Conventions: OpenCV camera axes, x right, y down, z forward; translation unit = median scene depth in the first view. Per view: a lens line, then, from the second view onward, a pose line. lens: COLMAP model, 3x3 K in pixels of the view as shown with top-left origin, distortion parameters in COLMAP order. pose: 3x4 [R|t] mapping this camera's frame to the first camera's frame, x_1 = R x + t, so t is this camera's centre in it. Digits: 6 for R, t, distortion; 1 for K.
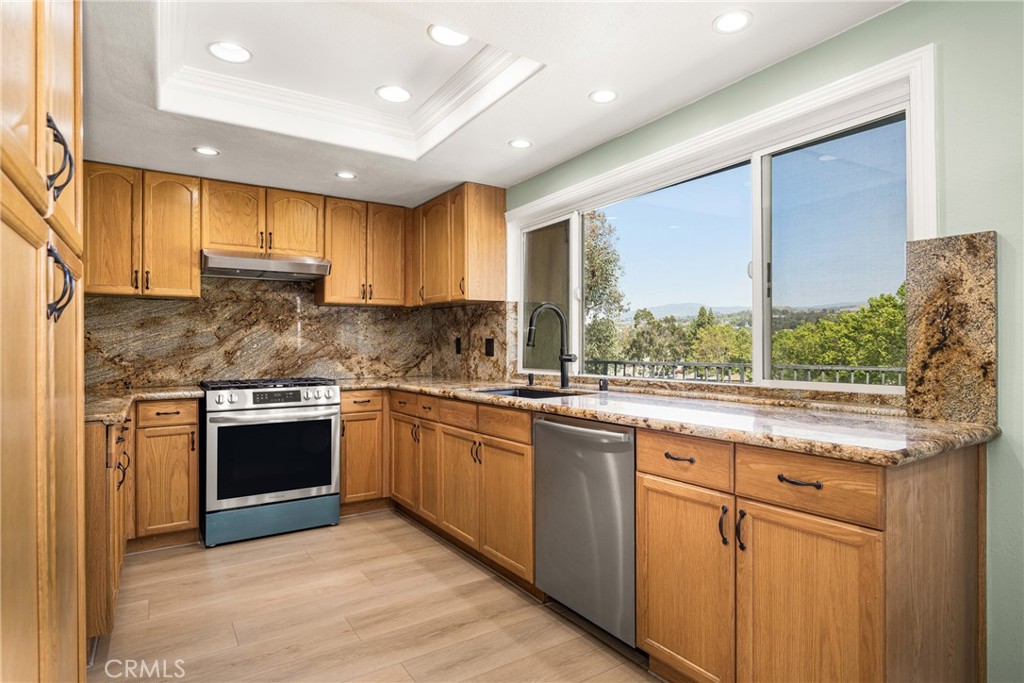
lens RADIAL K [[556.8, 0, 512.0], [0, 556.8, 341.5], [0, 0, 1]] dist [-0.000327, 0.000143]
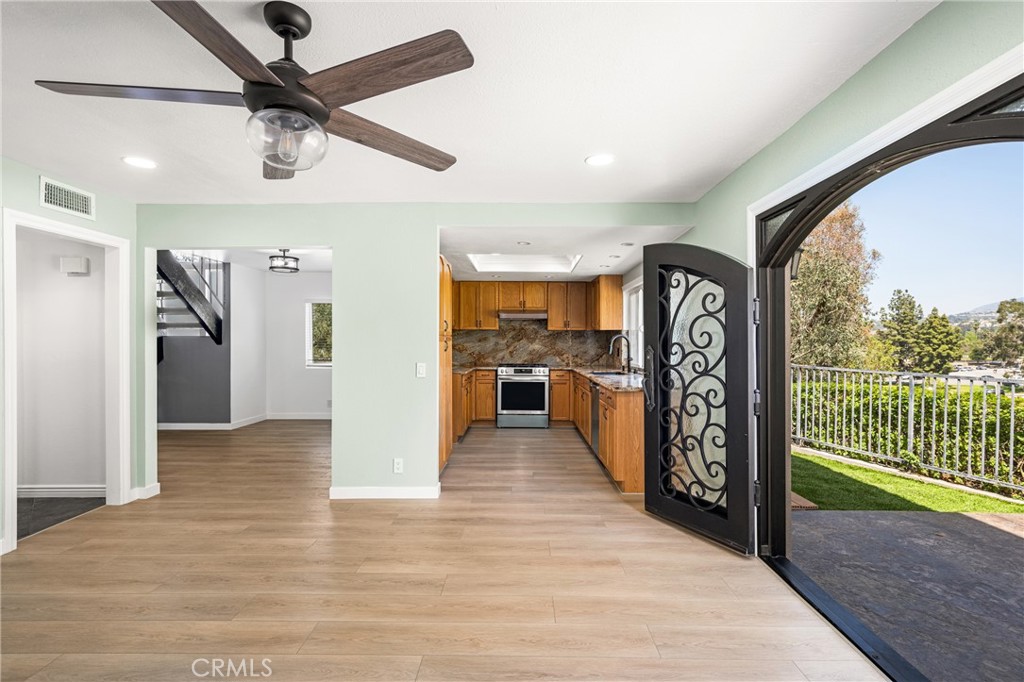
lens RADIAL K [[471.6, 0, 512.0], [0, 471.6, 341.0], [0, 0, 1]] dist [0.000027, 0.000025]
pose [[0.831298, 0.008588, -0.555761, 0.635513], [-0.003915, 0.999946, 0.009595, -0.047911], [0.555814, -0.005801, 0.831287, -0.687096]]
